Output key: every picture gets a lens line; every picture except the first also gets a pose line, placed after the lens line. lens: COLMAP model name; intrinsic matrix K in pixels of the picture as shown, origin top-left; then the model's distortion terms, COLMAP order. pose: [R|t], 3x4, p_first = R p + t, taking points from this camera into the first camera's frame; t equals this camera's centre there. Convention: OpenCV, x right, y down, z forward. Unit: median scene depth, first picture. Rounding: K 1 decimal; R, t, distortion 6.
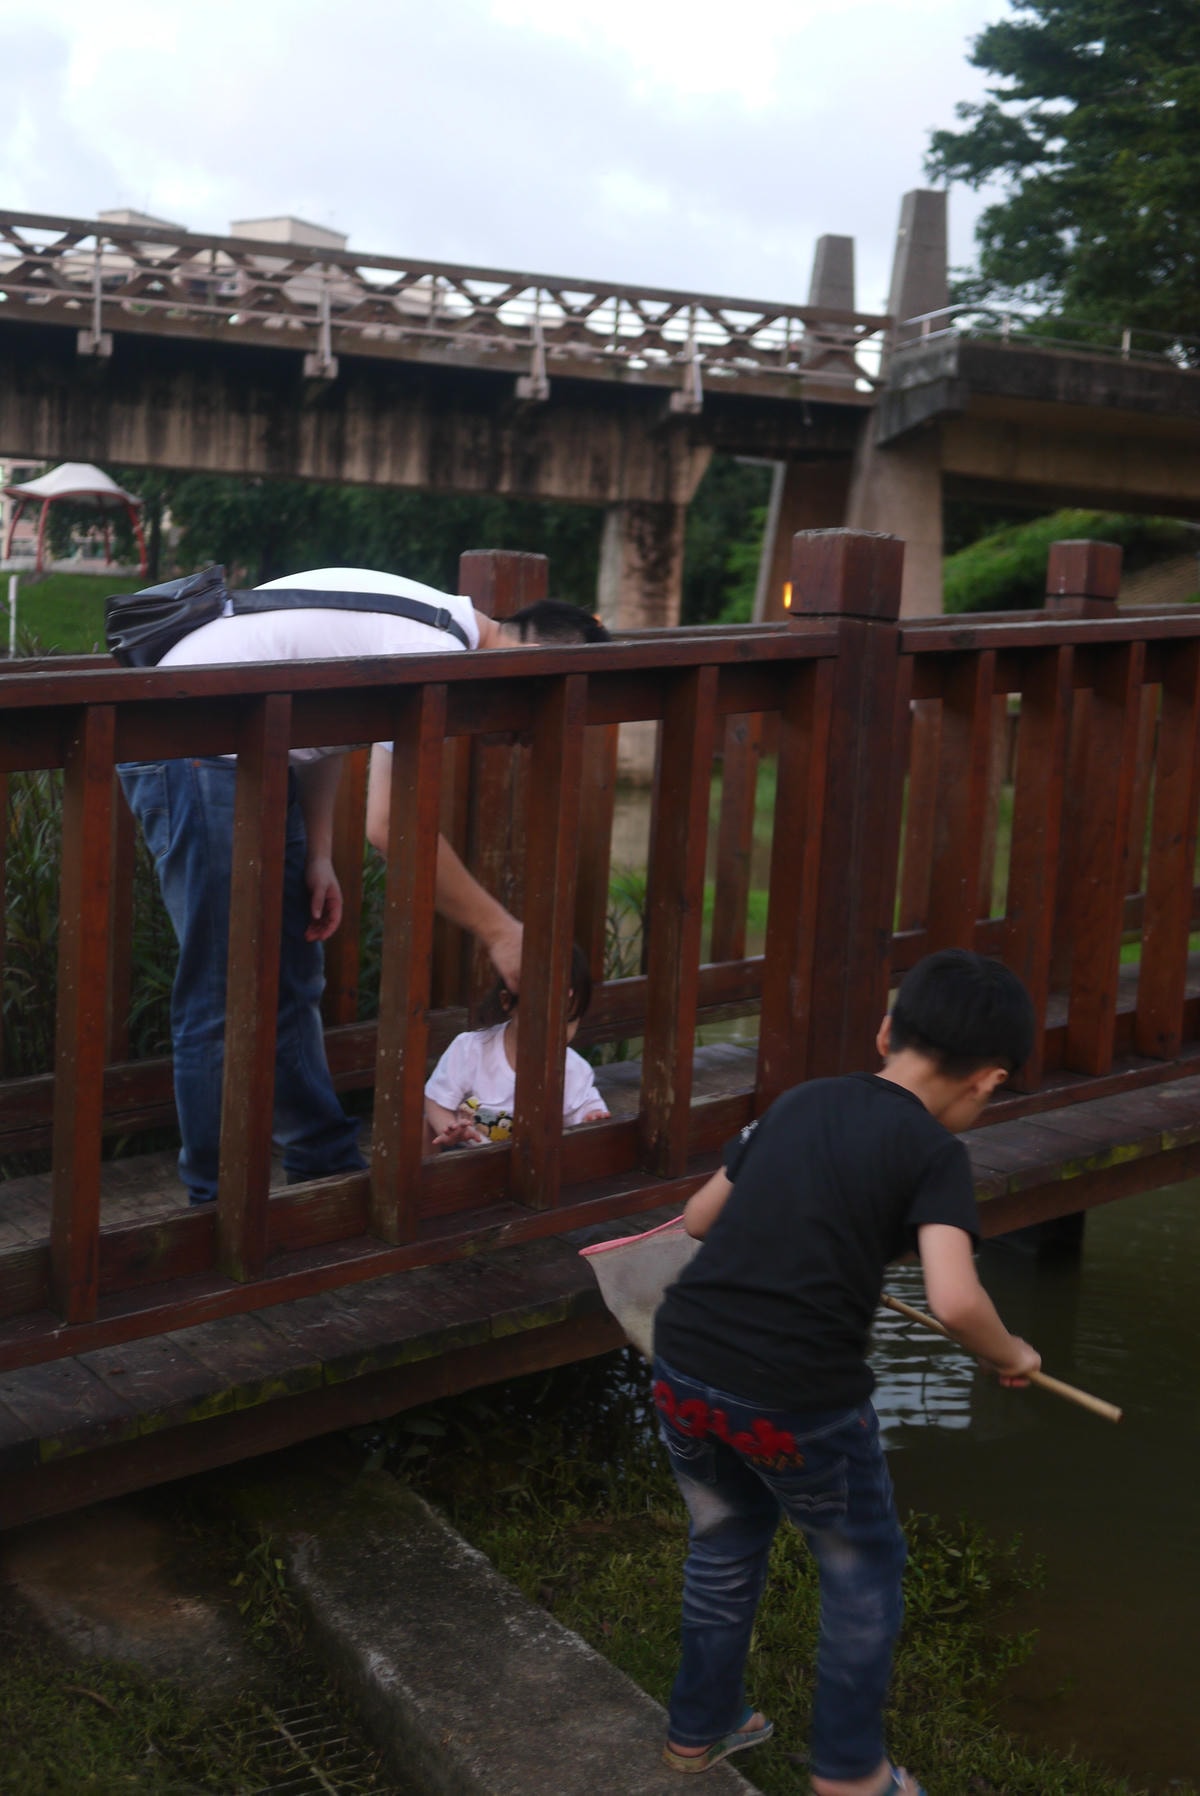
lens RADIAL K [[2028.2, 0, 600.0], [0, 2028.2, 898.0], [0, 0, 1]] dist [-0.012188, 0.023328]
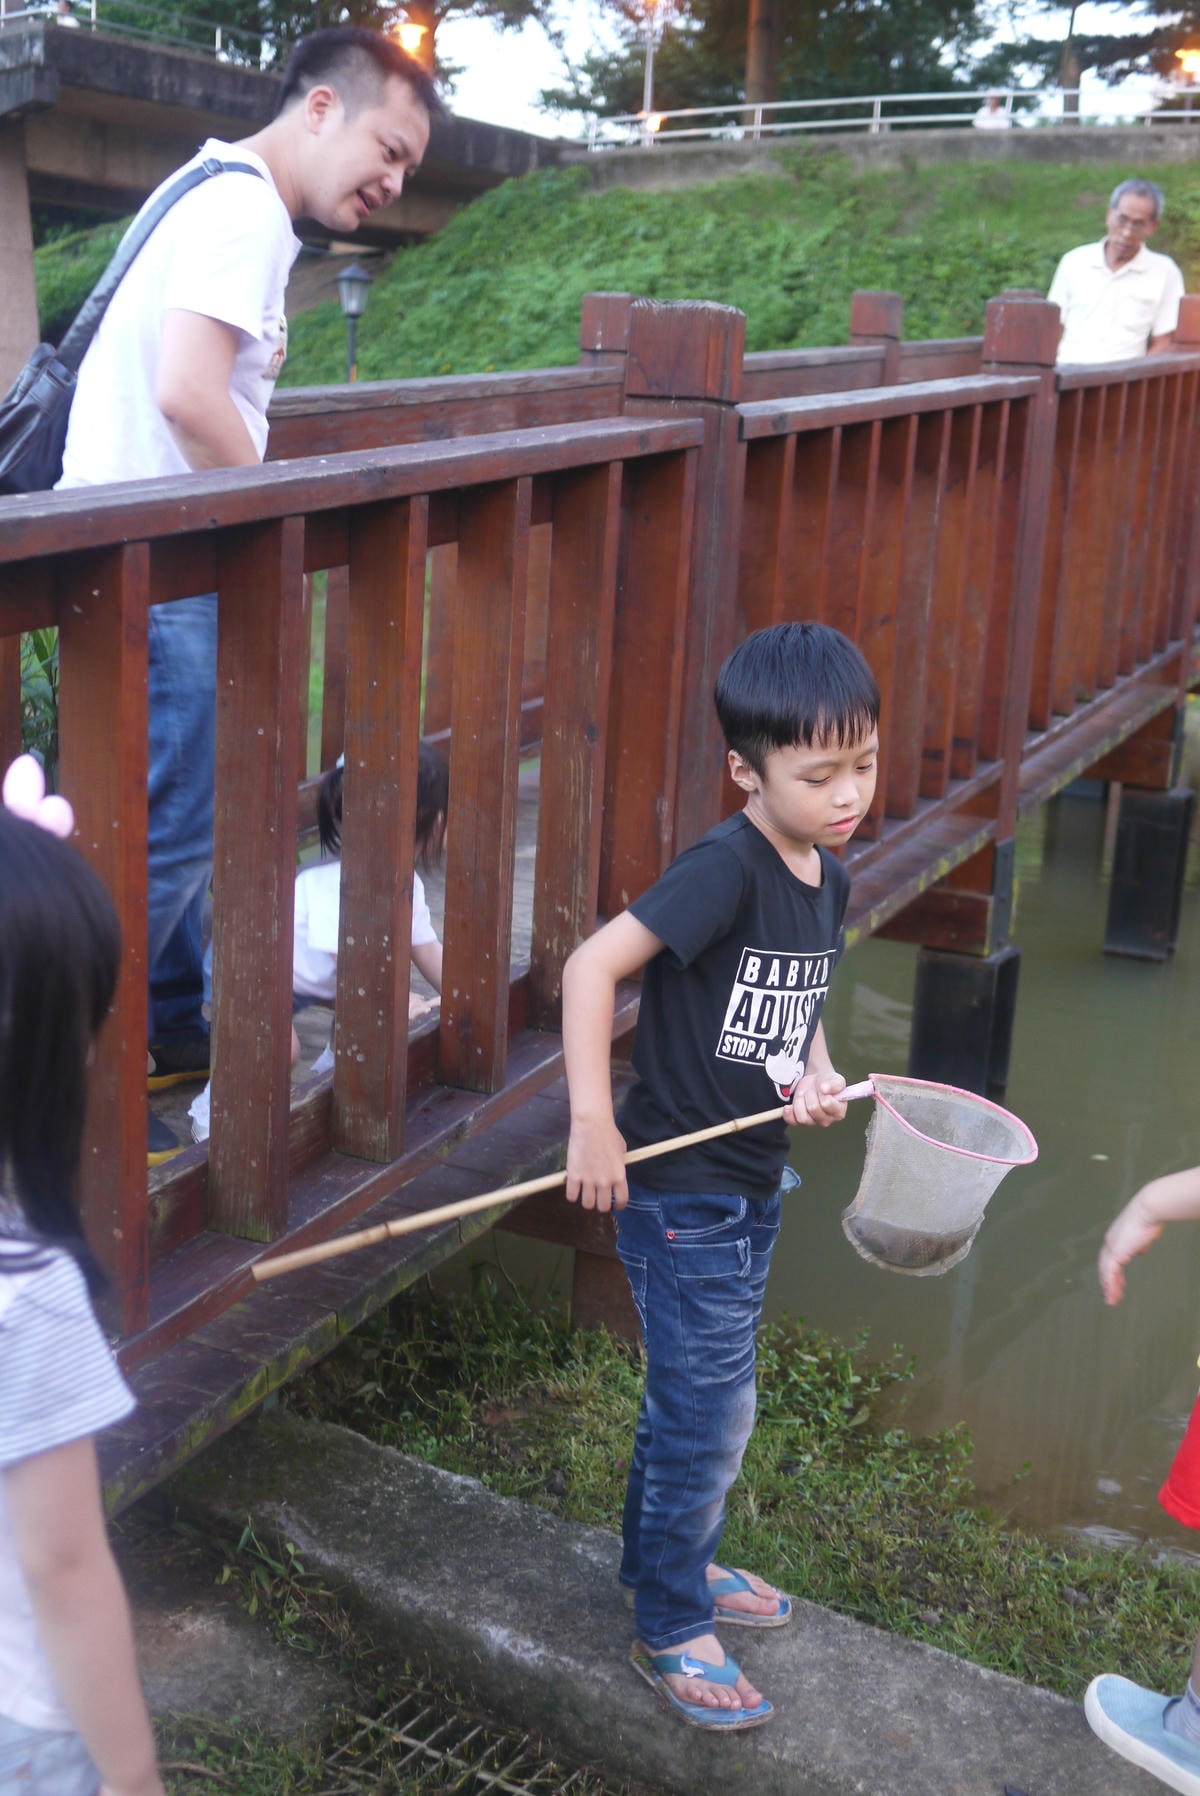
lens RADIAL K [[2028.2, 0, 600.0], [0, 2028.2, 898.0], [0, 0, 1]] dist [-0.012188, 0.023328]
pose [[0.889679, -0.102911, 0.444838, -0.363879], [0.040750, 0.988277, 0.147132, -0.056825], [-0.454764, -0.112773, 0.883443, 0.203006]]
